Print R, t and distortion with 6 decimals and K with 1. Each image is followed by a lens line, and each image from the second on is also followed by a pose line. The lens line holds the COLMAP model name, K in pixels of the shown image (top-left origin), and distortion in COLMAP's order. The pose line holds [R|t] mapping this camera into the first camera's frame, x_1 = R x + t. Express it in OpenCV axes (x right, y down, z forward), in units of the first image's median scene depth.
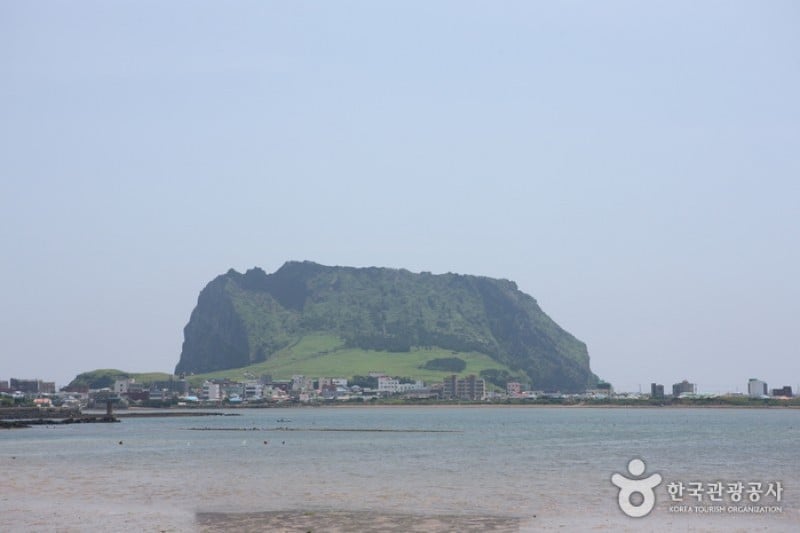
lens RADIAL K [[1453.9, 0, 400.5], [0, 1453.9, 265.4], [0, 0, 1]] dist [0.117983, 0.000000]
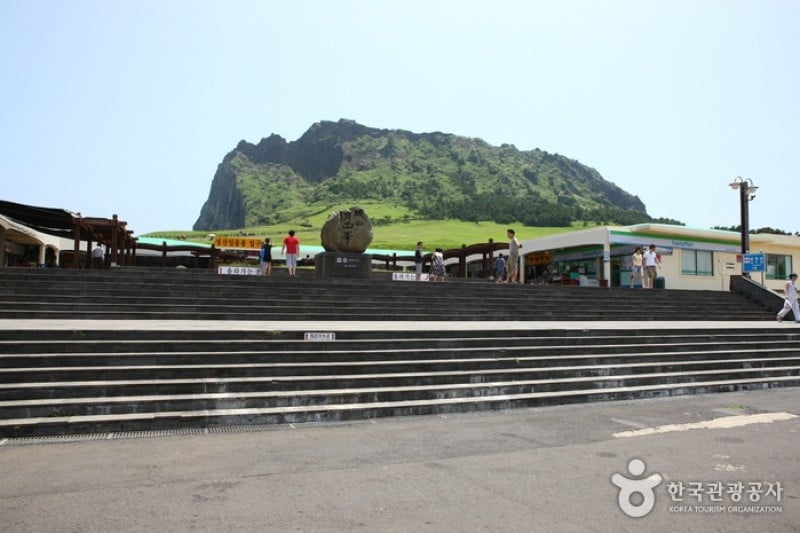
lens RADIAL K [[548.0, 0, 393.3], [0, 548.0, 270.7], [0, 0, 1]] dist [-0.112171, 0.076682]
pose [[0.999193, 0.022285, 0.033410, -0.047504], [-0.023302, 0.999267, 0.030361, 0.060559], [-0.032709, -0.031115, 0.998980, 0.735610]]
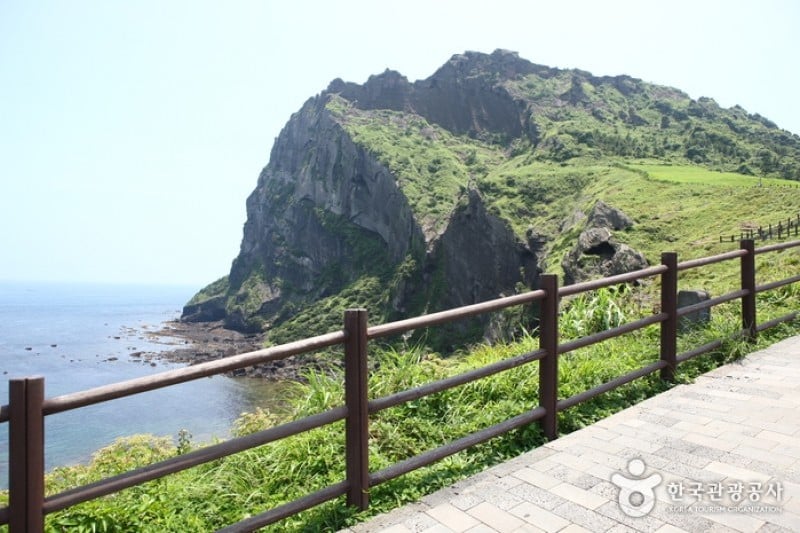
lens RADIAL K [[548.0, 0, 396.2], [0, 548.0, 265.2], [0, 0, 1]] dist [-0.112171, 0.076682]
pose [[0.995286, 0.033563, 0.090992, -0.112952], [-0.038541, 0.997823, 0.053512, 0.060172], [-0.088998, -0.056767, 0.994413, 0.818162]]
